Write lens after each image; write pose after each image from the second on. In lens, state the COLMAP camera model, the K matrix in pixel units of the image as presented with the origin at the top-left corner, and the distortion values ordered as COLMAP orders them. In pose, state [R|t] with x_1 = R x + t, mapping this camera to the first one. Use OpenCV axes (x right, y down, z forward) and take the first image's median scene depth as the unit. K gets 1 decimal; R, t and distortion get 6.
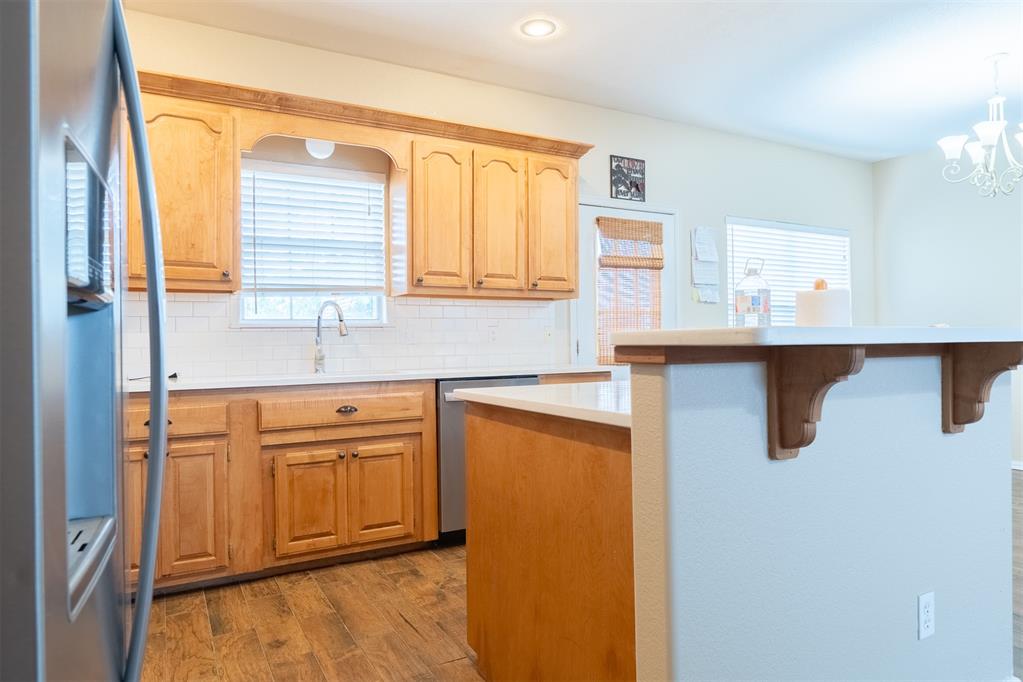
lens RADIAL K [[643.0, 0, 516.1], [0, 643.0, 341.1], [0, 0, 1]] dist [-0.002307, -0.000705]
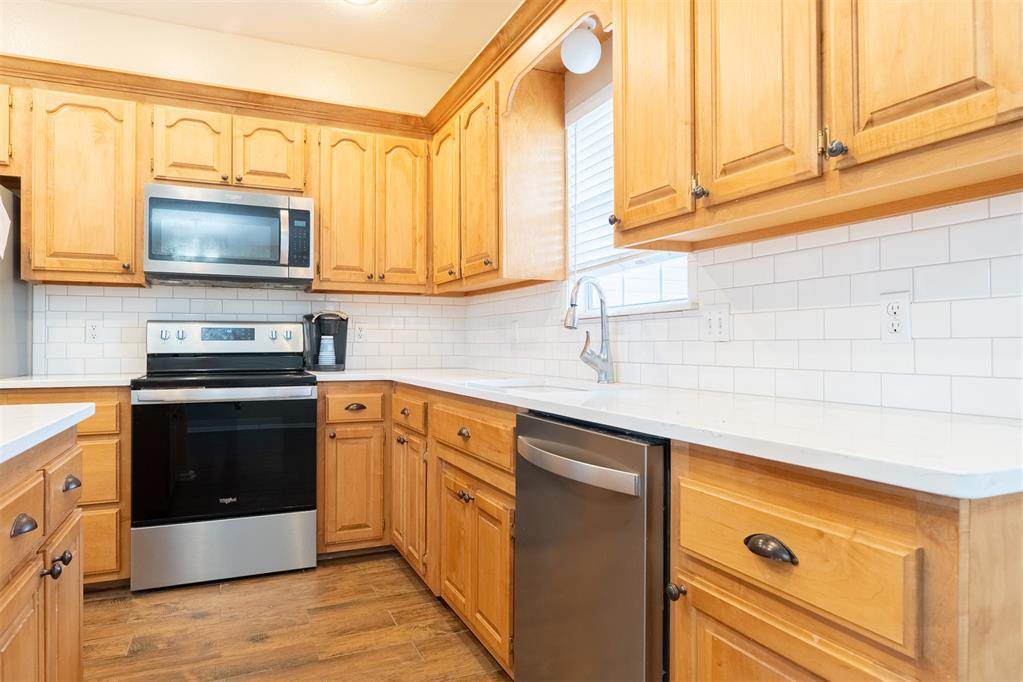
lens RADIAL K [[643.0, 0, 516.1], [0, 643.0, 341.1], [0, 0, 1]] dist [-0.002307, -0.000705]
pose [[-0.083224, 0.007258, -0.996504, 0.340250], [0.000771, 0.999974, 0.007219, 0.000374], [0.996531, -0.000167, -0.083228, 0.855251]]
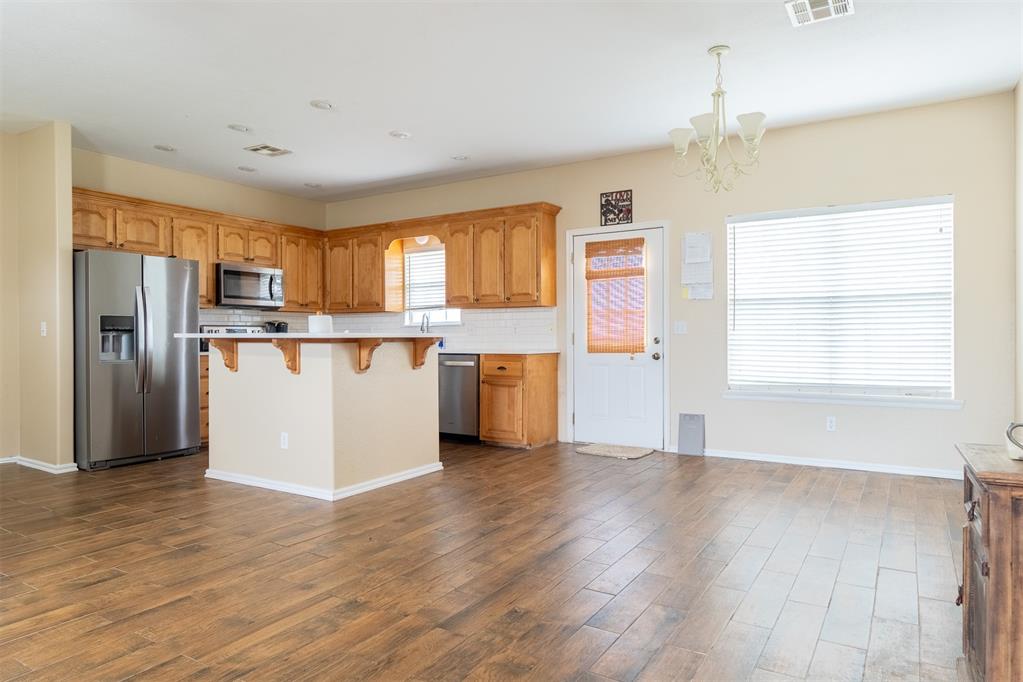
lens RADIAL K [[643.0, 0, 516.1], [0, 643.0, 341.1], [0, 0, 1]] dist [-0.002307, -0.000705]
pose [[0.484696, 0.014723, -0.874559, 1.414769], [-0.001927, 0.999874, 0.015765, -0.007041], [0.874681, -0.005956, 0.484663, 0.234831]]
